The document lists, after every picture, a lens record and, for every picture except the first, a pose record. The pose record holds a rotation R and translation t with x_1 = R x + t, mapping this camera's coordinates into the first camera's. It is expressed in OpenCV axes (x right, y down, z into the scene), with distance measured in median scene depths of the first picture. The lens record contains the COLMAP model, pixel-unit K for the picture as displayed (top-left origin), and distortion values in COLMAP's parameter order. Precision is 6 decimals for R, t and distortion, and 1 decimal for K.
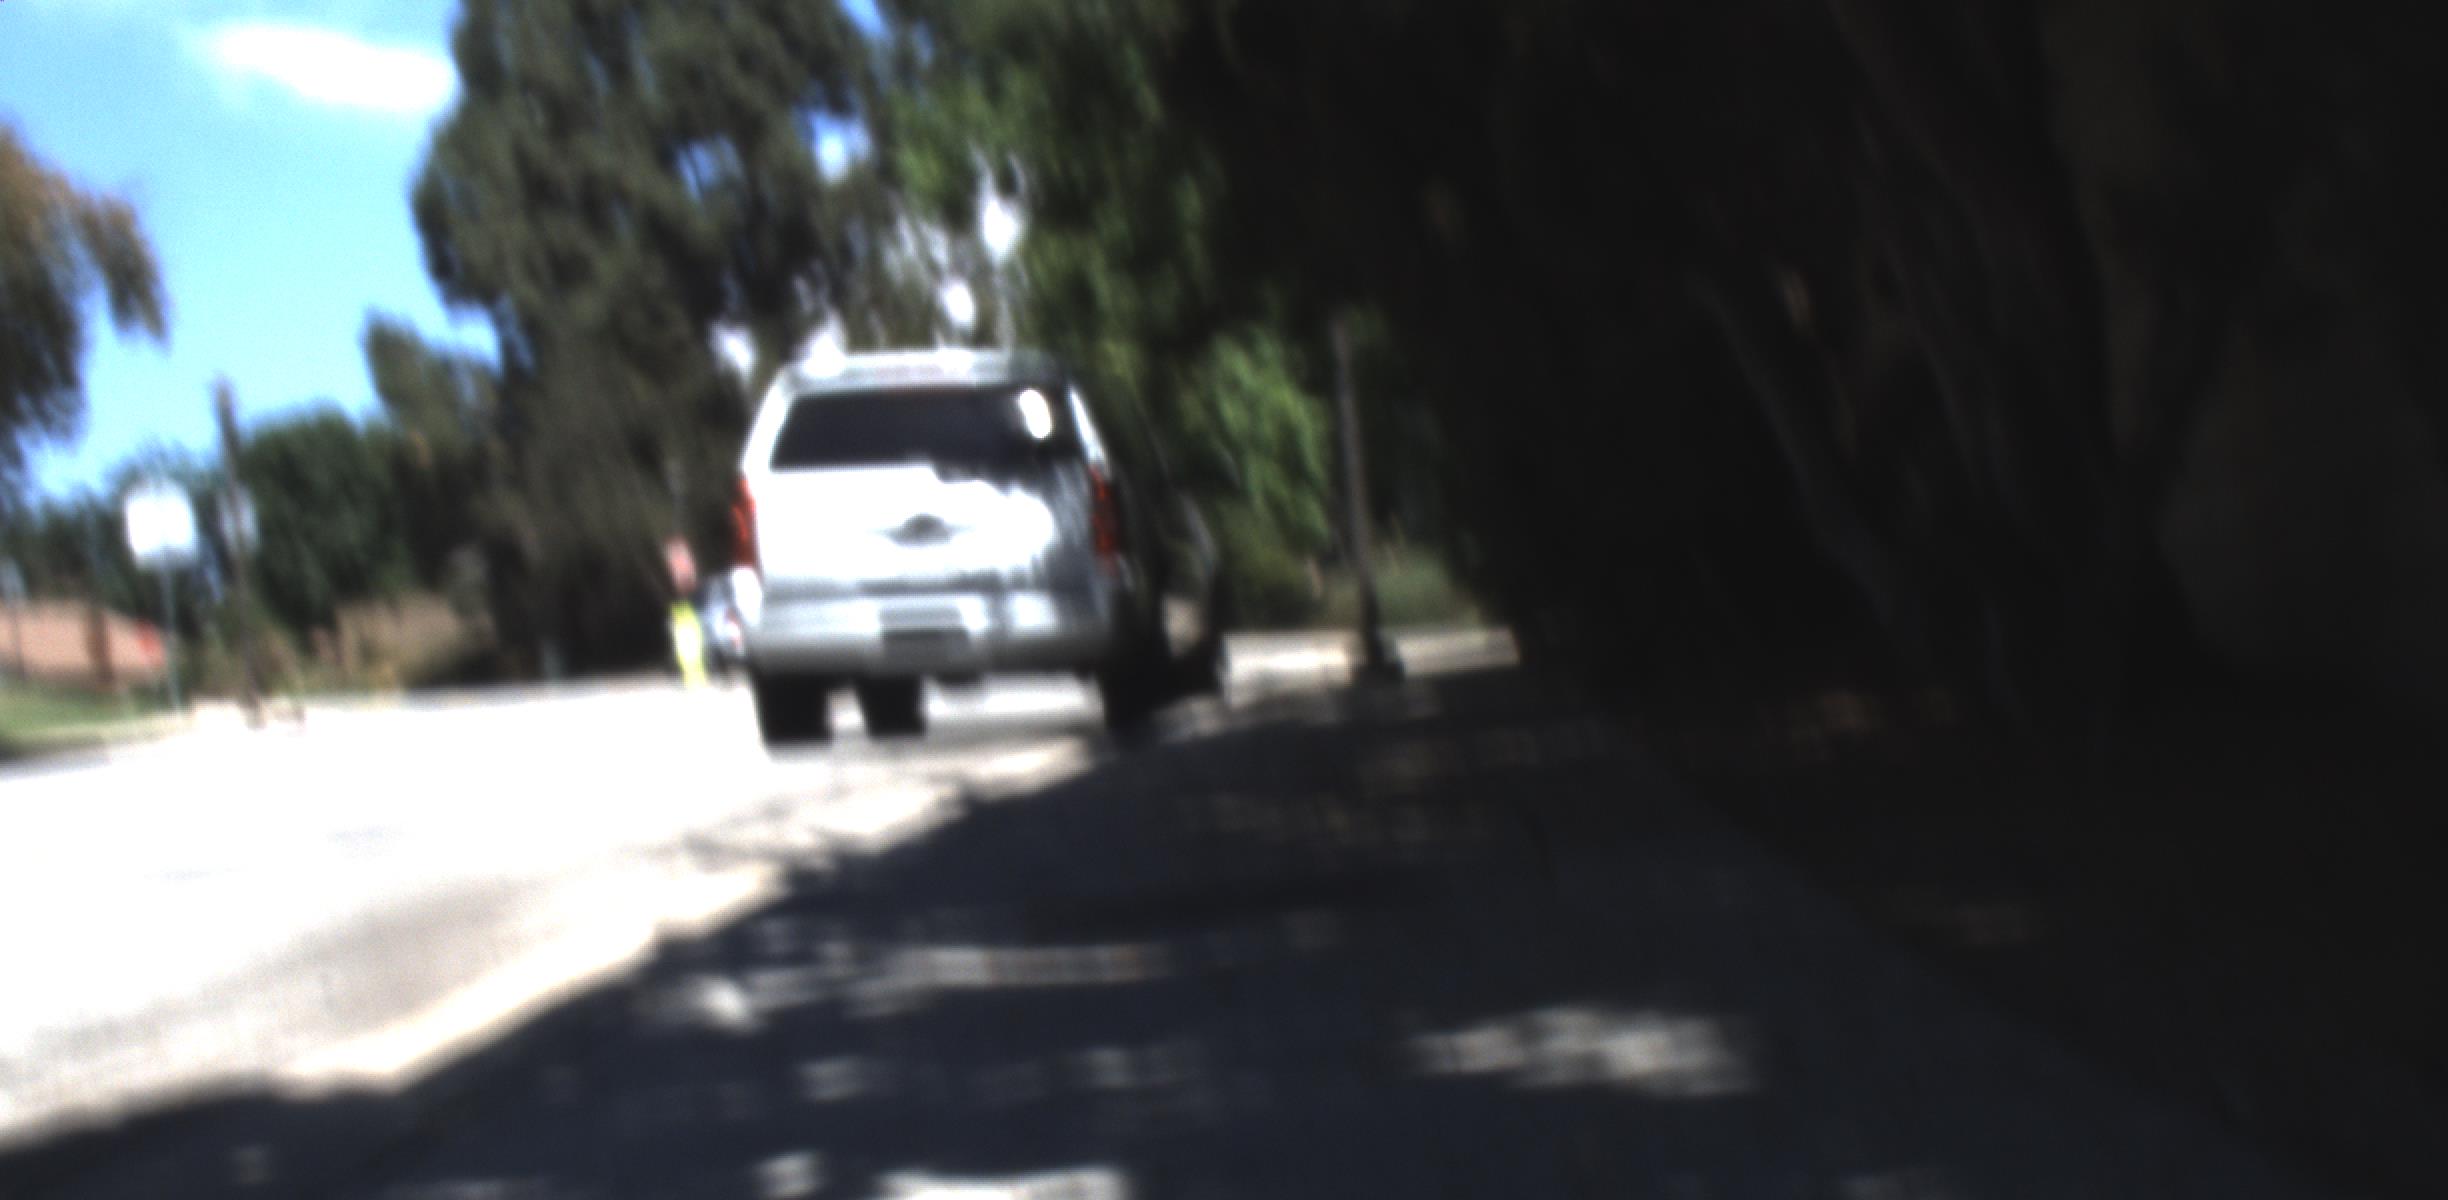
lens RADIAL K [[5123.9, 0, 1221.7], [0, 5123.9, 776.4], [0, 0, 1]] dist [-0.007425, 0.262584]
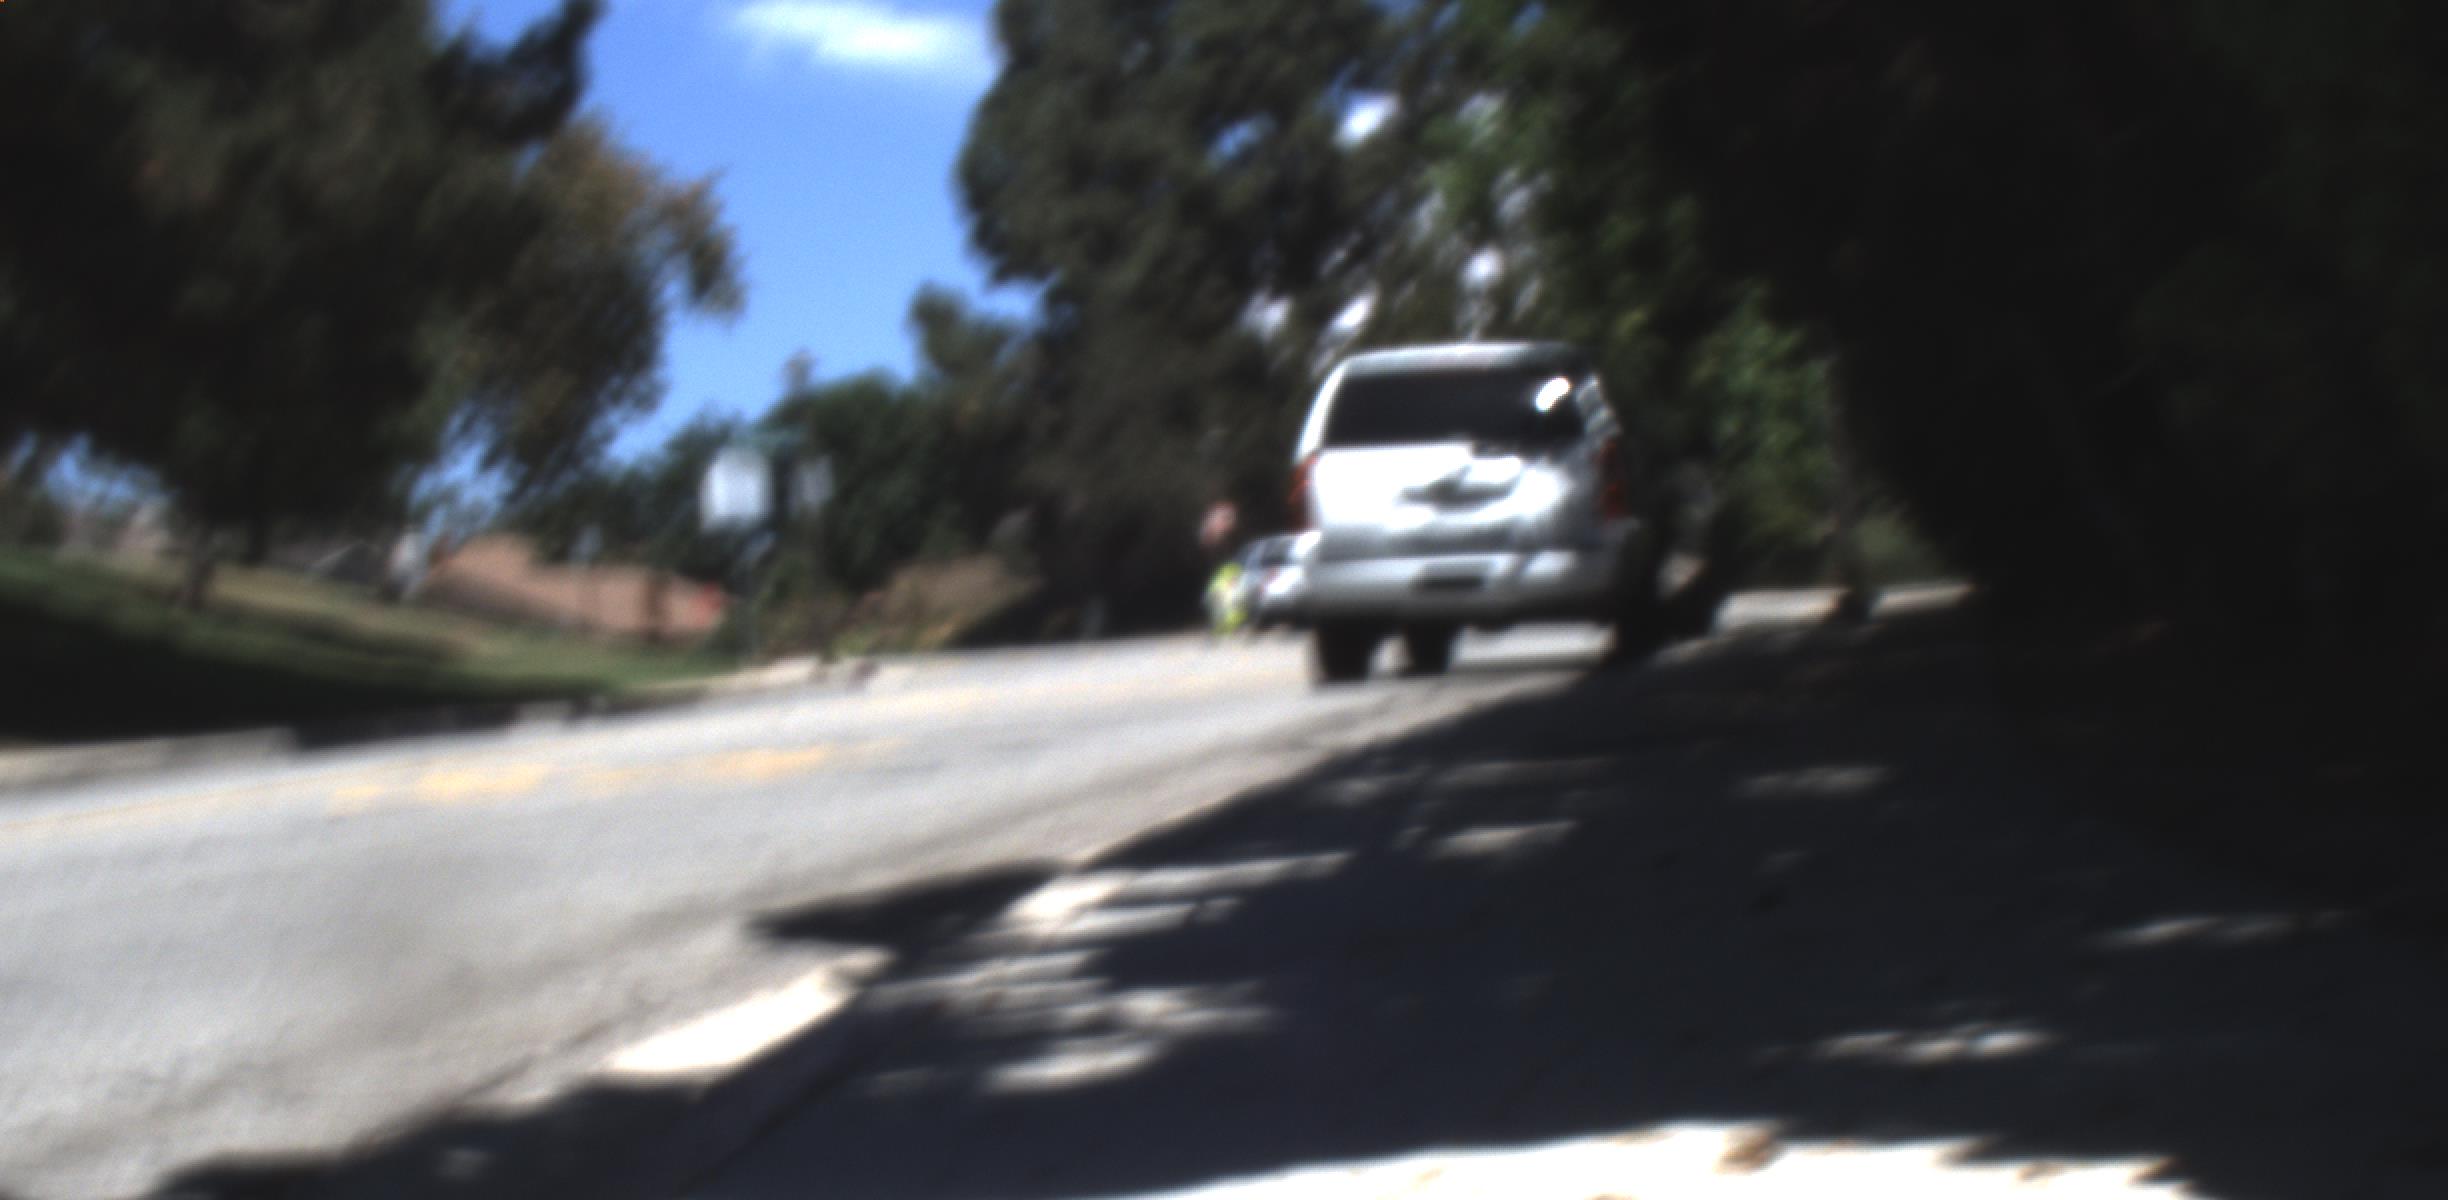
lens RADIAL K [[5148.8, 0, 1287.1], [0, 5148.8, 604.5], [0, 0, 1]] dist [-0.048270, -0.133748]
pose [[0.995931, -0.009207, -0.089652, 0.002171], [0.006995, 0.999664, -0.024959, 0.001538], [0.089852, 0.024230, 0.995660, -0.043968]]
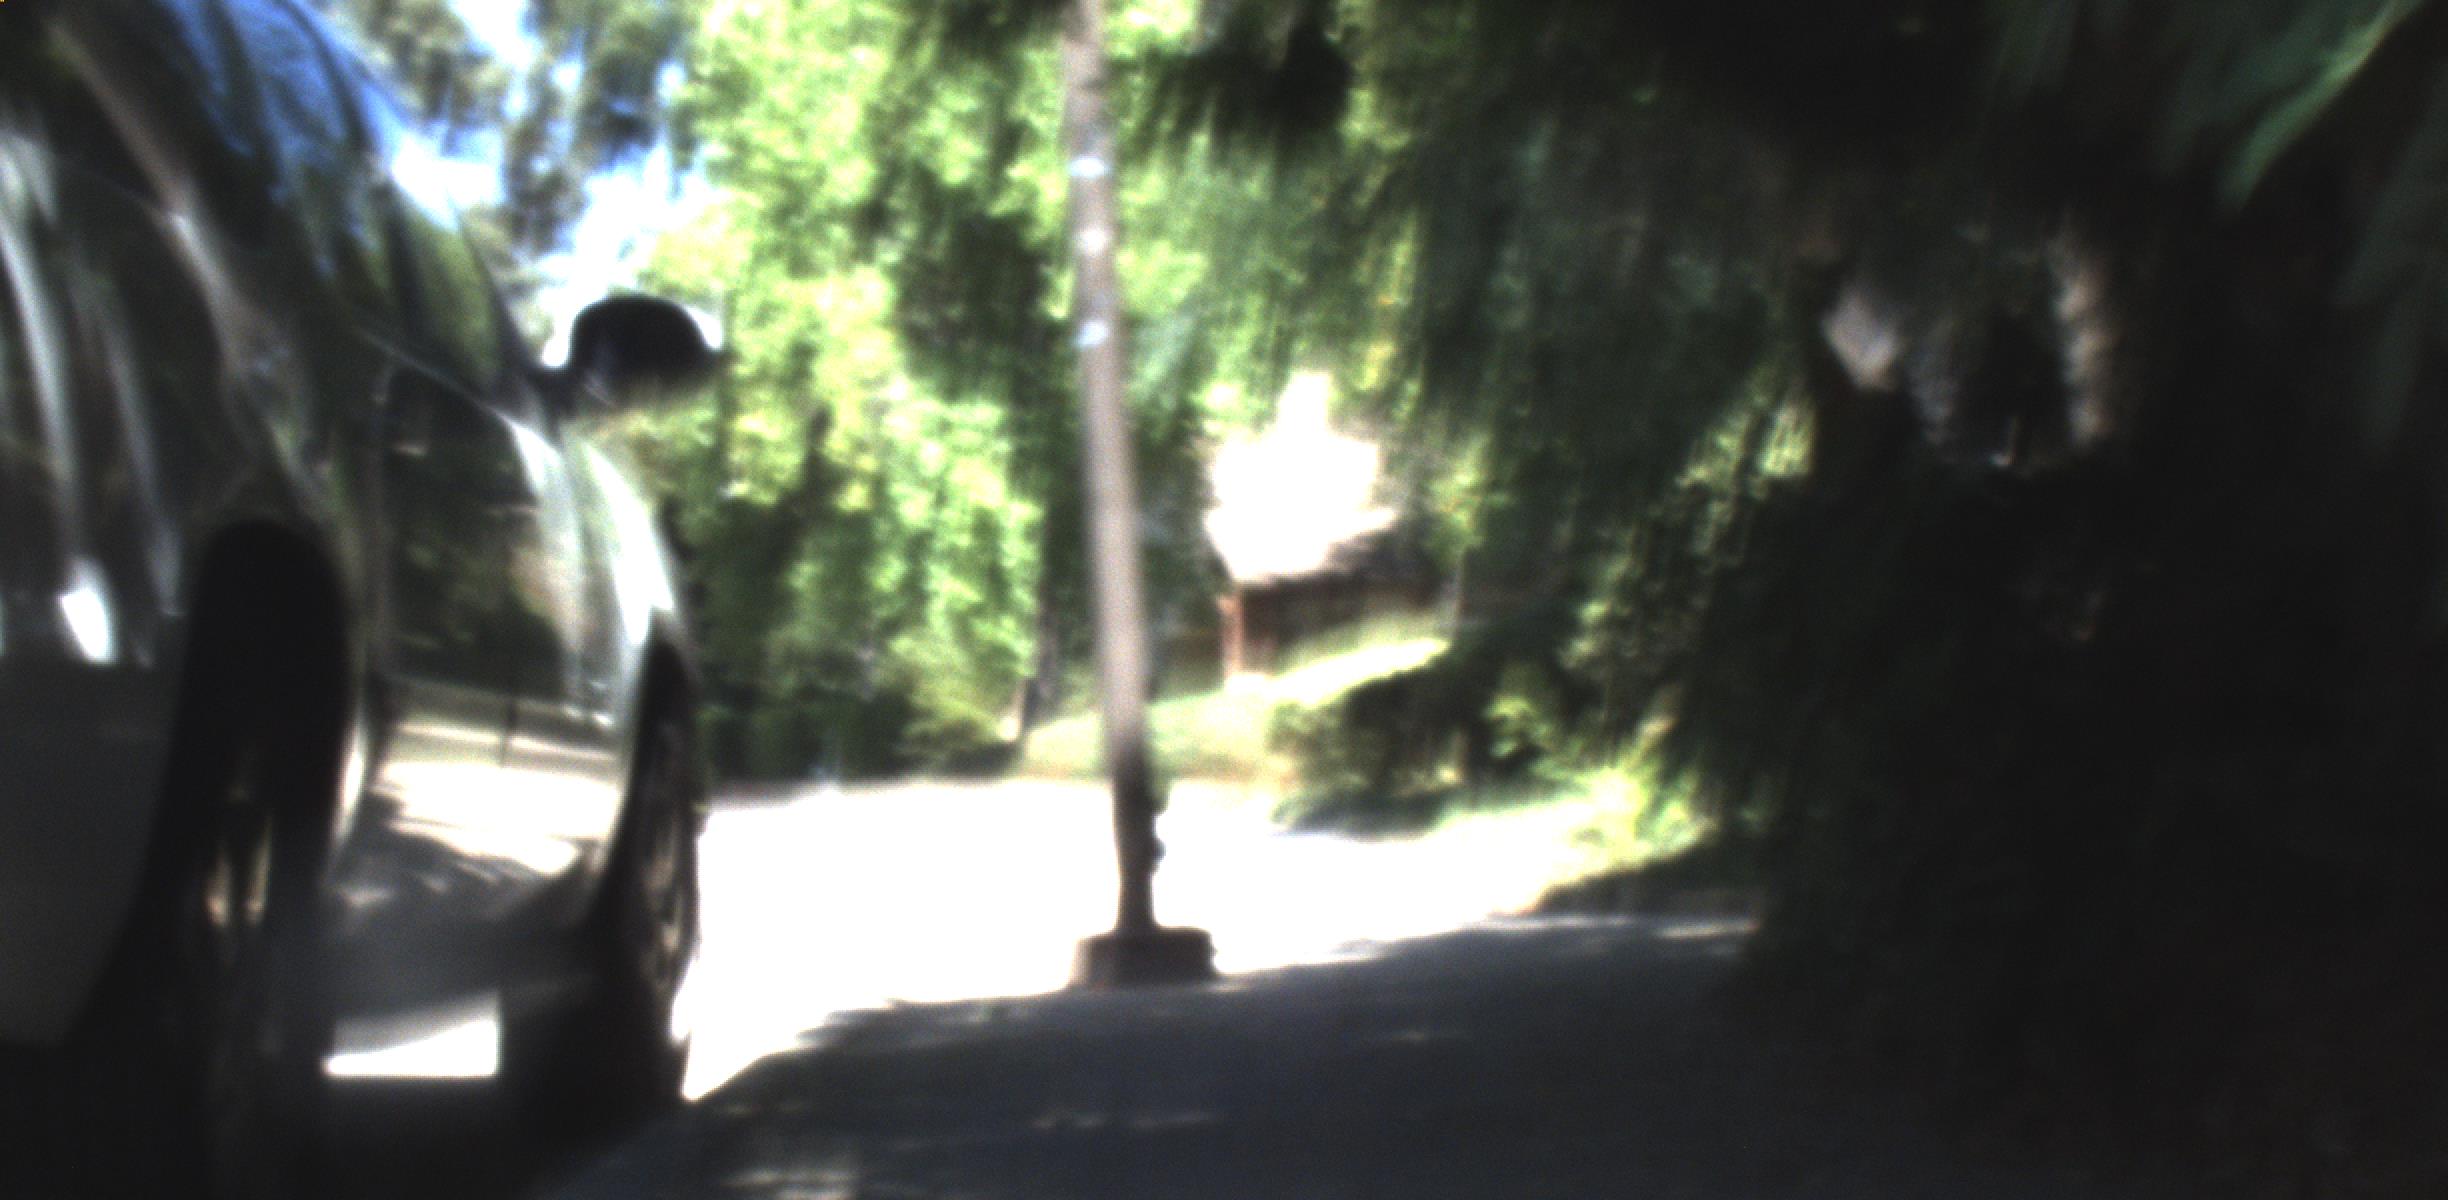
lens RADIAL K [[5148.8, 0, 1287.1], [0, 5148.8, 604.5], [0, 0, 1]] dist [-0.048270, -0.133748]
pose [[0.996974, 0.036347, 0.068711, 0.004664], [-0.031876, 0.997371, -0.065077, -0.007484], [-0.070896, 0.062690, 0.995512, 0.206780]]
